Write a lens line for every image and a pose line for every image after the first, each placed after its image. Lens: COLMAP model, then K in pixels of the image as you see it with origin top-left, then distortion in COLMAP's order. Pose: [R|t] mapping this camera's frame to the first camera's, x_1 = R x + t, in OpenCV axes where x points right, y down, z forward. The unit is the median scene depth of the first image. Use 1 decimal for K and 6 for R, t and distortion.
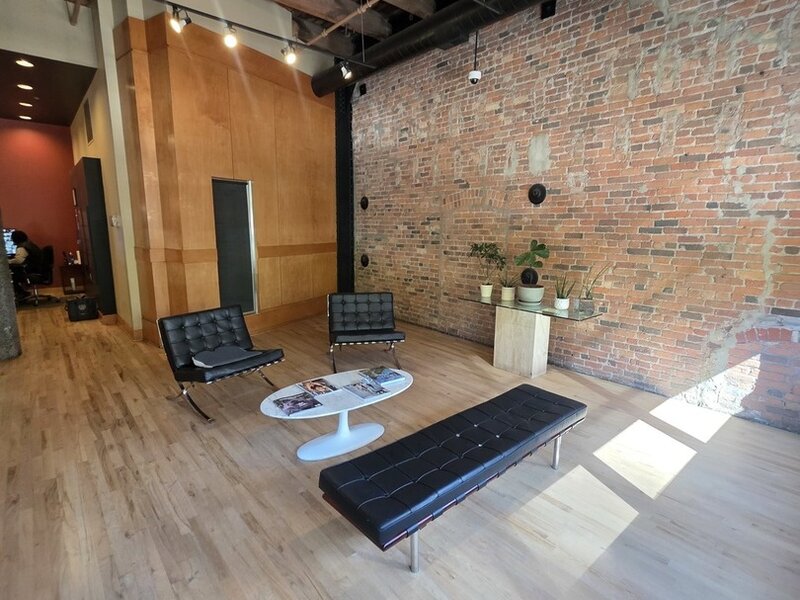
lens RADIAL K [[425.5, 0, 398.5], [0, 425.5, 299.5], [0, 0, 1]] dist [0.003591, -0.001182]
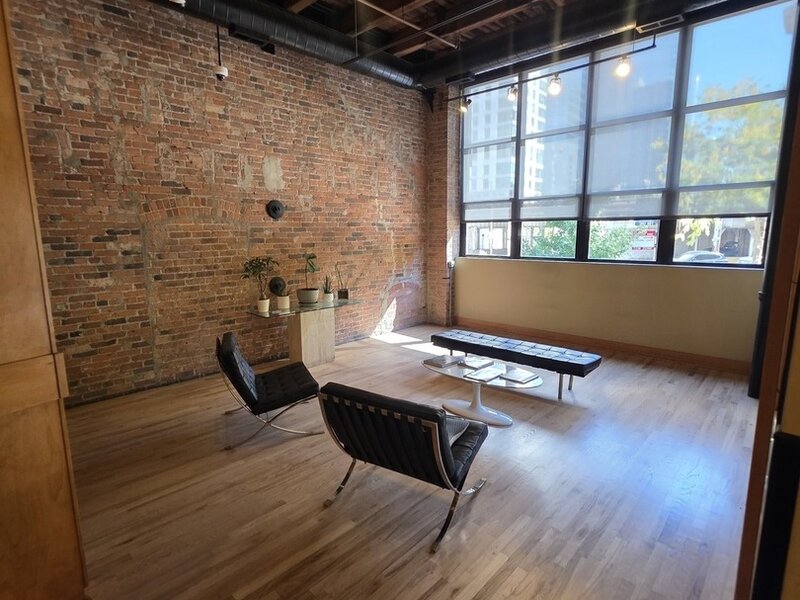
lens RADIAL K [[425.5, 0, 399.0], [0, 425.5, 299.9], [0, 0, 1]] dist [0.003591, -0.001182]
pose [[-0.108458, -0.165707, 0.980193, -0.818676], [0.179068, 0.966624, 0.183227, -0.163689], [-0.977840, 0.195394, -0.075165, 0.804294]]
